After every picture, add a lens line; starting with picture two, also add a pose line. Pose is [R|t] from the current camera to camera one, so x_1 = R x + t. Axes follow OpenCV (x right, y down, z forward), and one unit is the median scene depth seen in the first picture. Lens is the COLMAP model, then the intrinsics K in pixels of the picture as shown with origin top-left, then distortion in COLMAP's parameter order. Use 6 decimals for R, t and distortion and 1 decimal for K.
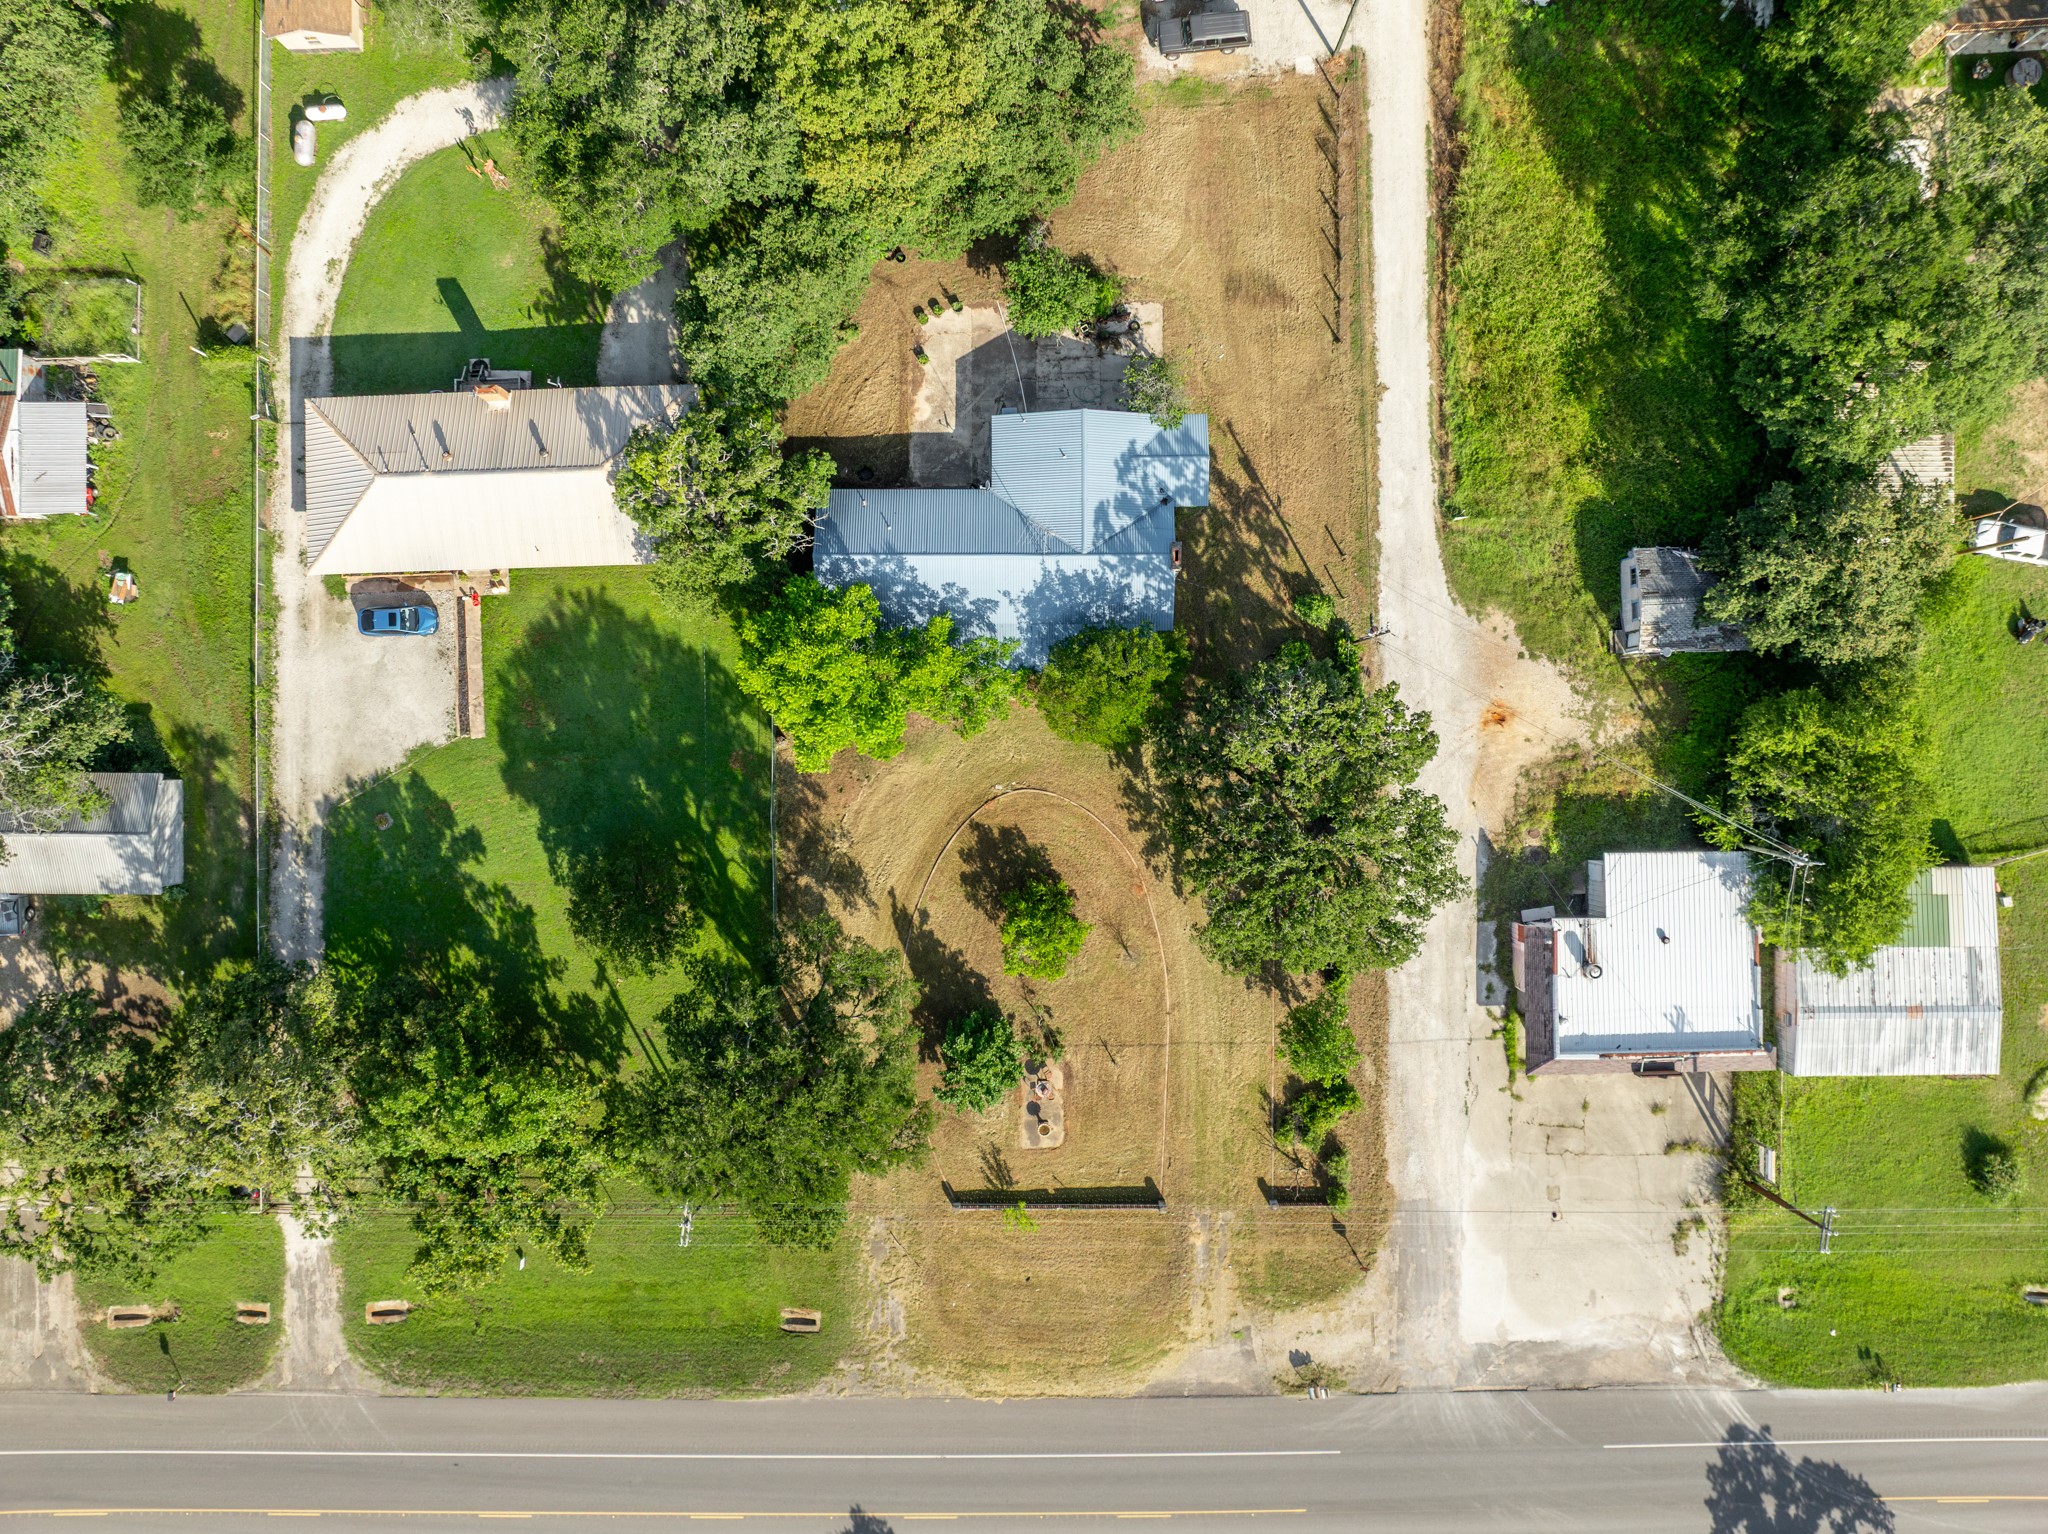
lens RADIAL K [[1454.3, 0, 1024.0], [0, 1454.3, 767.0], [0, 0, 1]] dist [-0.041745, 0.001231]
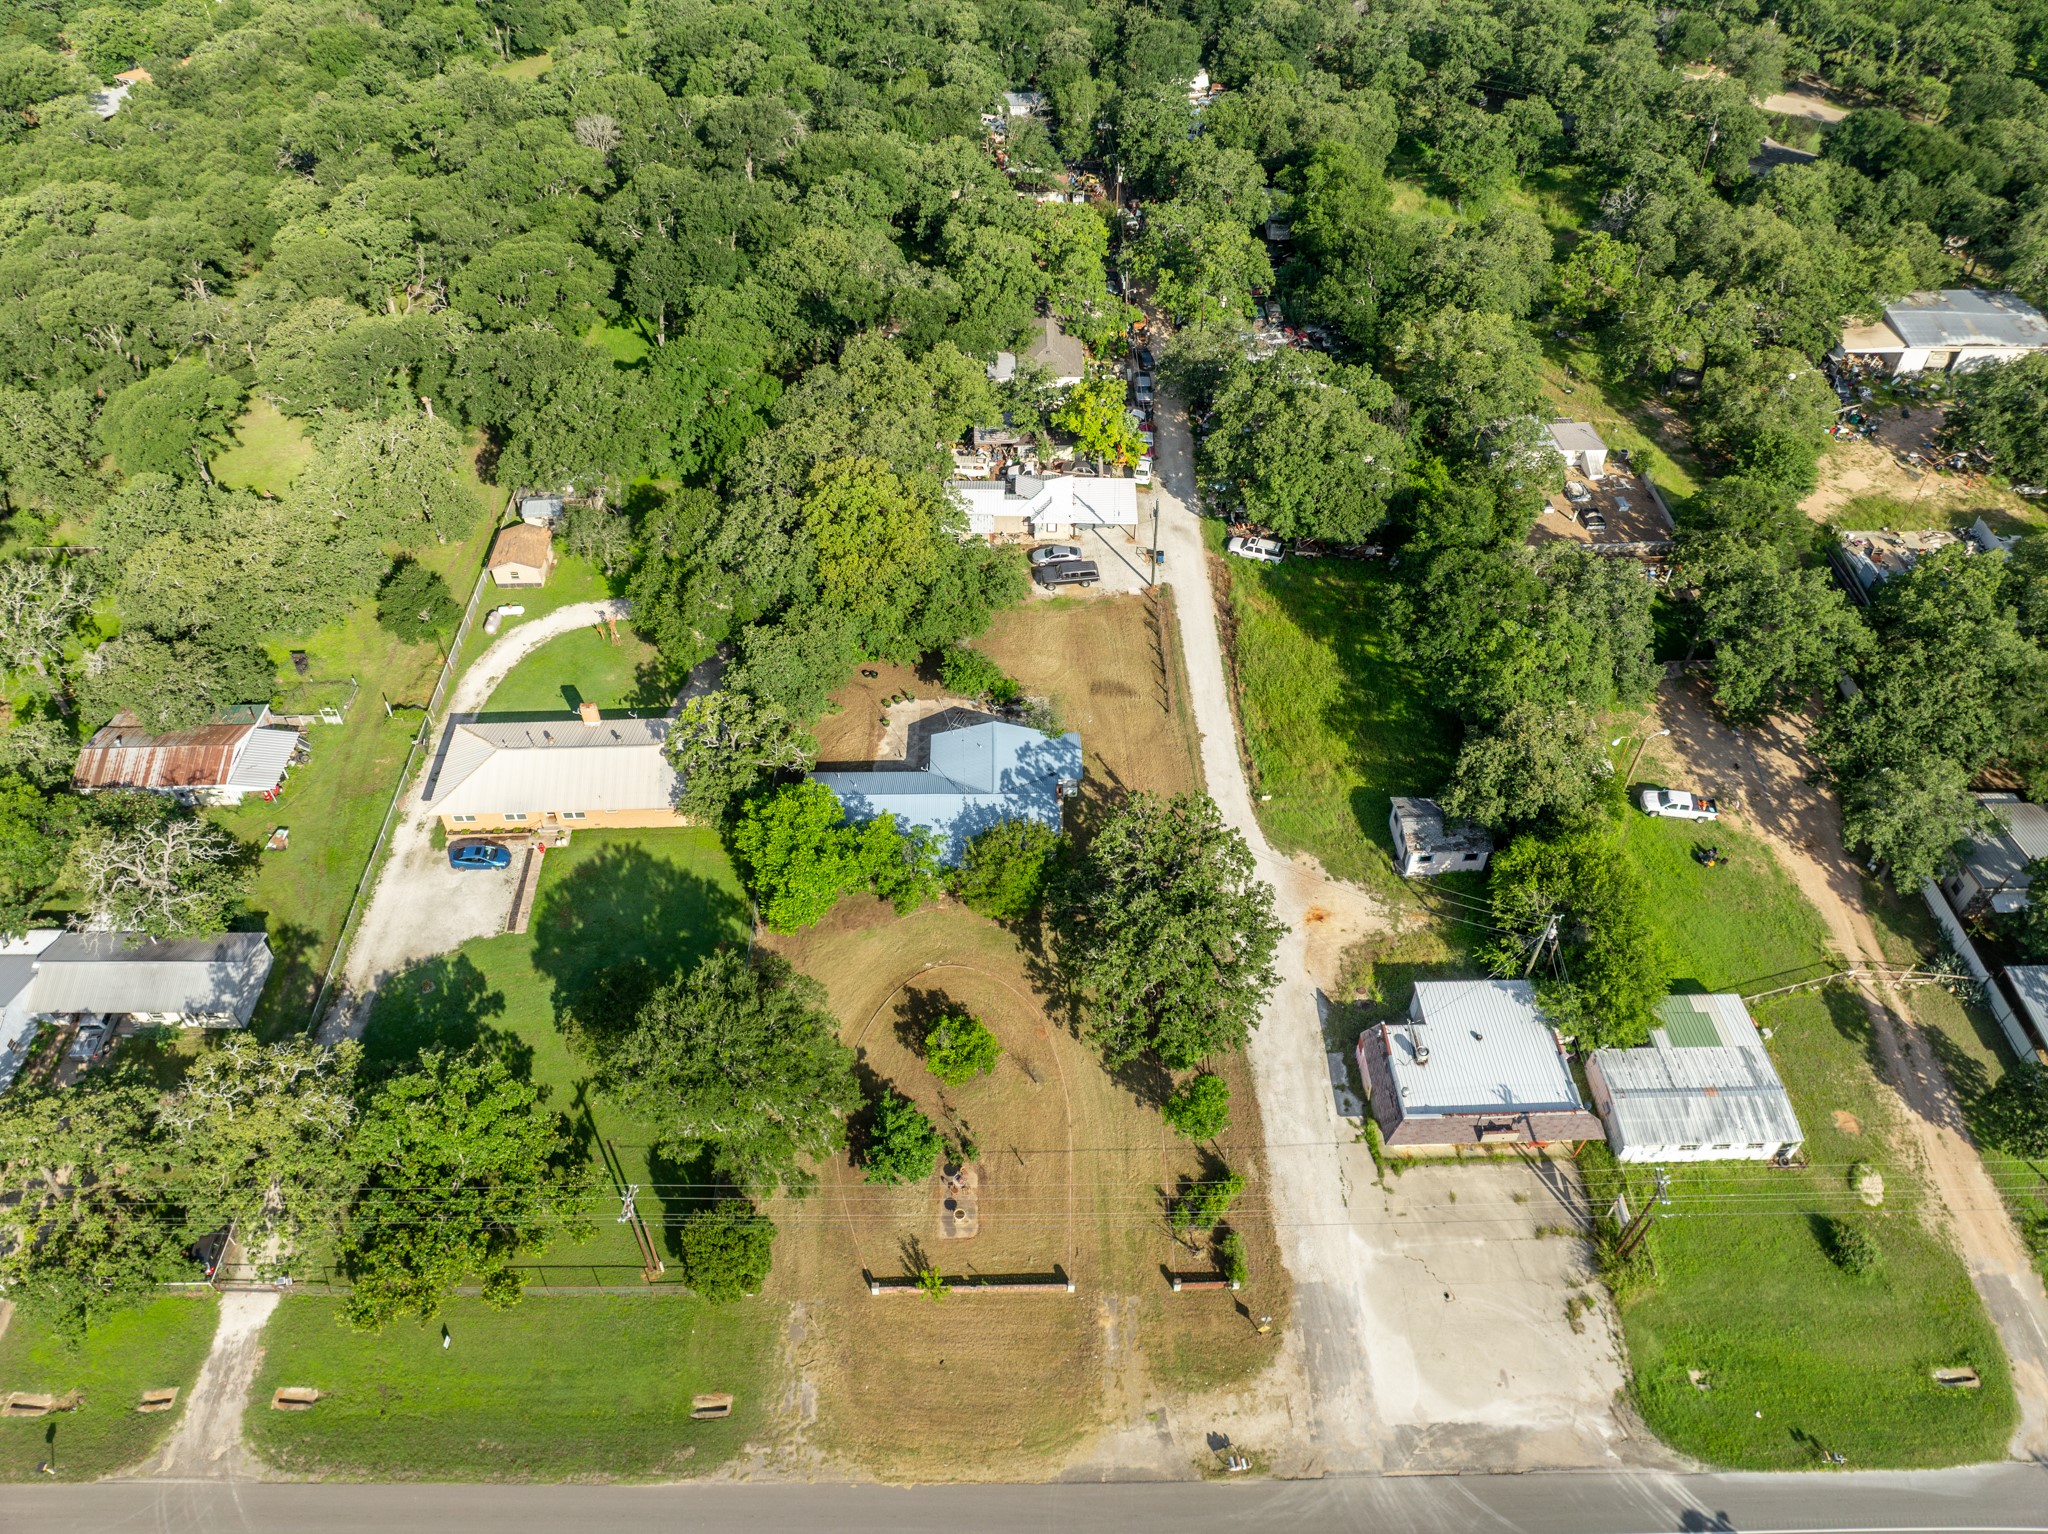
lens RADIAL K [[1454.3, 0, 1024.0], [0, 1454.3, 767.0], [0, 0, 1]] dist [-0.041745, 0.001231]
pose [[0.999873, -0.003491, 0.015565, 0.046432], [0.013392, 0.713864, -0.700156, 0.771268], [-0.008667, 0.700276, 0.713820, -0.014272]]
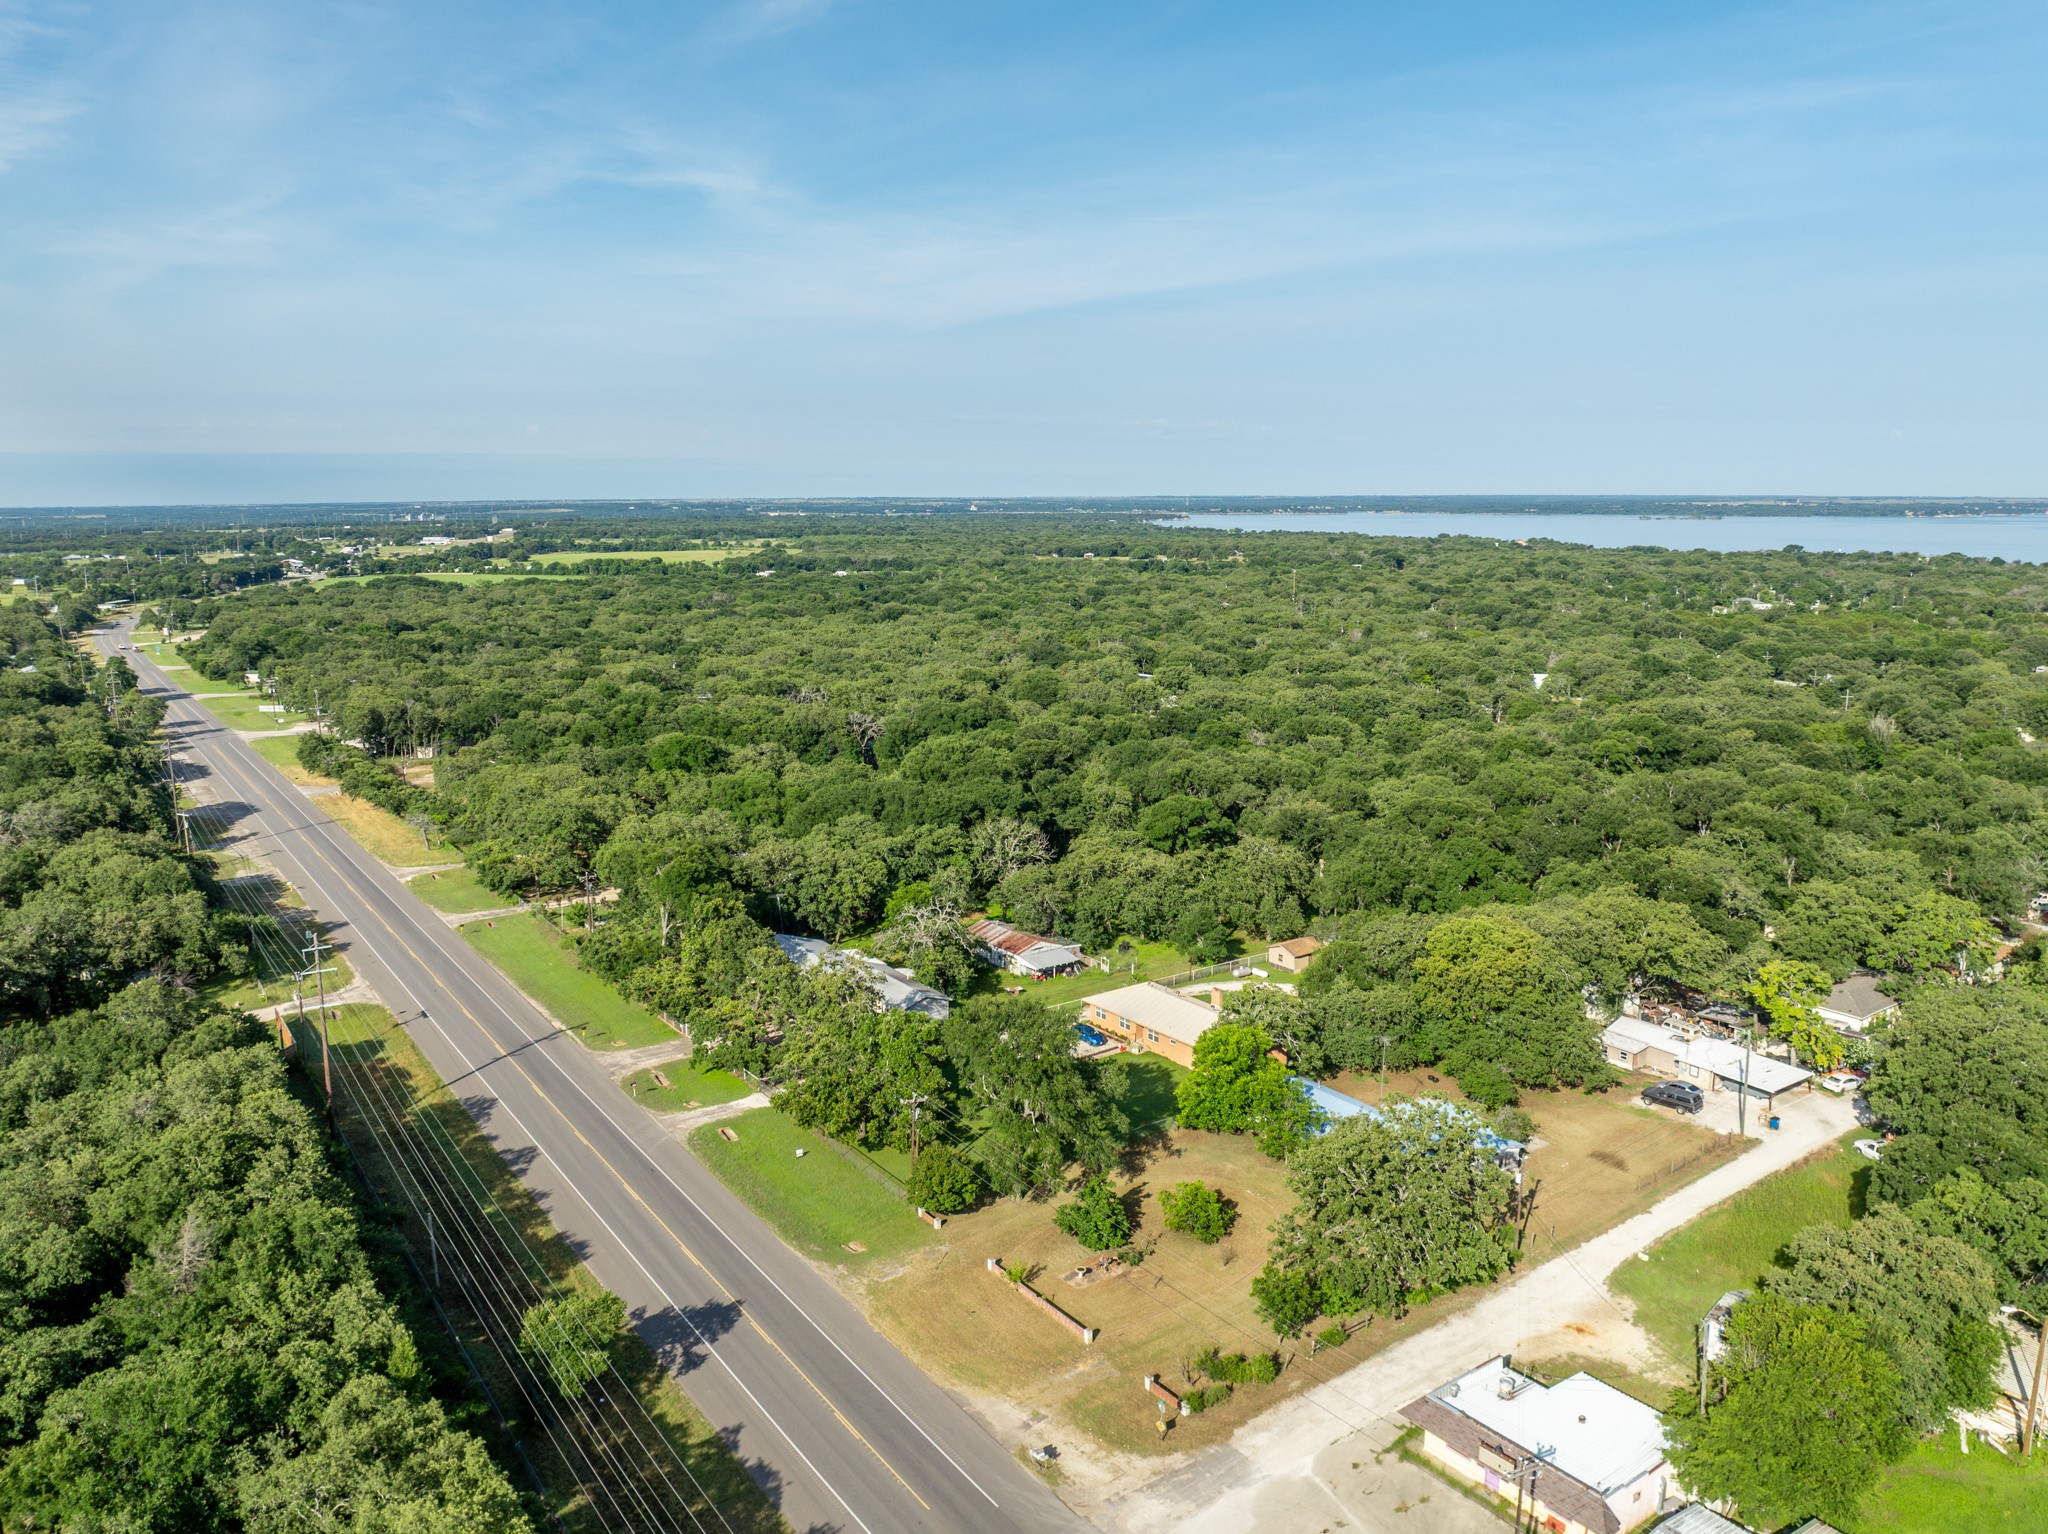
lens RADIAL K [[1454.3, 0, 1024.0], [0, 1454.3, 767.0], [0, 0, 1]] dist [-0.041745, 0.001231]
pose [[0.577358, 0.141544, -0.804129, 0.967089], [-0.816435, 0.111662, -0.566538, 0.978219], [0.009601, 0.983614, 0.180030, 0.315917]]
